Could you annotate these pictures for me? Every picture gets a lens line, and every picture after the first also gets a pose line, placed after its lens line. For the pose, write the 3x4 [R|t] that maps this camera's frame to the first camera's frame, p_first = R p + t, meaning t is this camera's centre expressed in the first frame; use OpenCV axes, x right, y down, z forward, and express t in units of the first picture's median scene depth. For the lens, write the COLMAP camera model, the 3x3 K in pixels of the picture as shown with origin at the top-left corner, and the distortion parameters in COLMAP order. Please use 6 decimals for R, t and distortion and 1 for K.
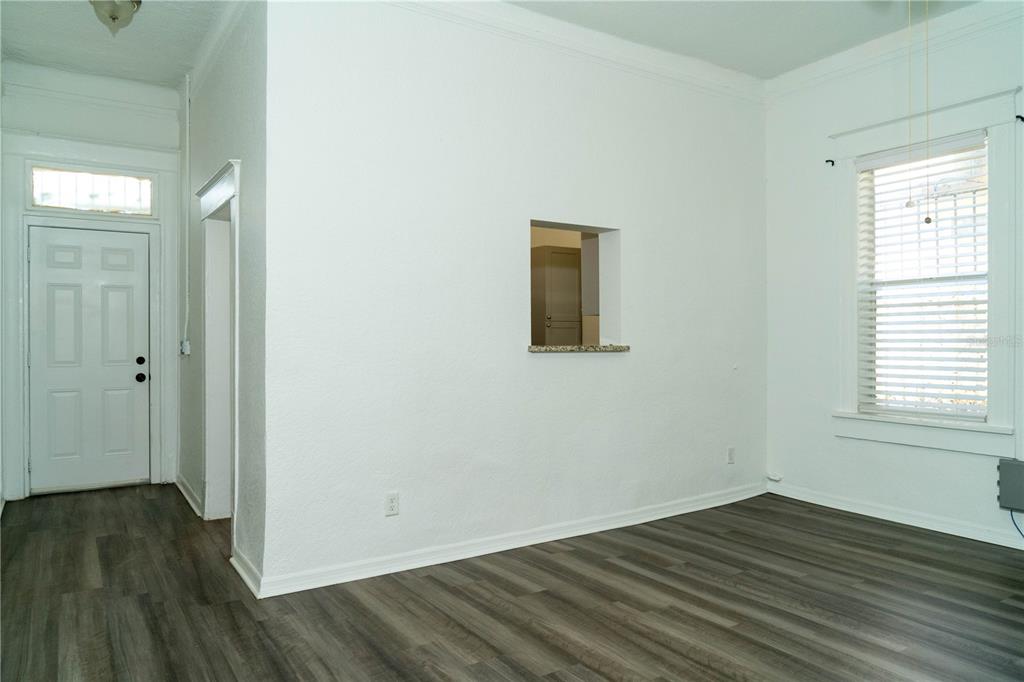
lens RADIAL K [[686.4, 0, 492.1], [0, 686.4, 341.9], [0, 0, 1]] dist [-0.005878, -0.001393]
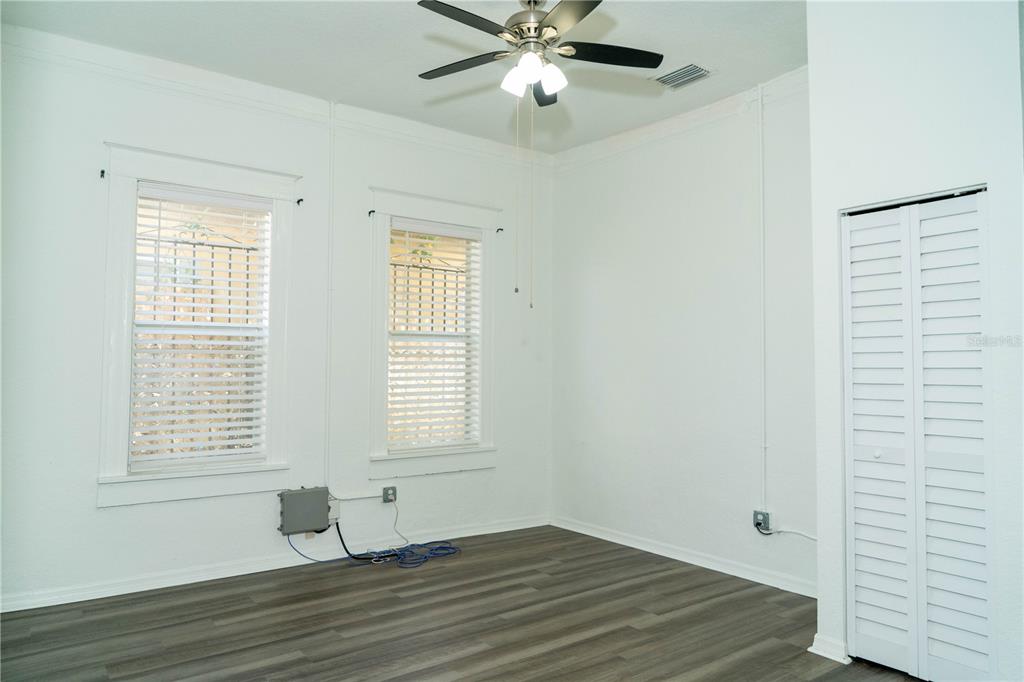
lens RADIAL K [[686.4, 0, 492.1], [0, 686.4, 341.9], [0, 0, 1]] dist [-0.005878, -0.001393]
pose [[-0.057482, 0.054115, 0.996879, -0.420604], [0.015061, 0.998463, -0.053333, -0.010369], [-0.998233, 0.011948, -0.058209, 0.716407]]
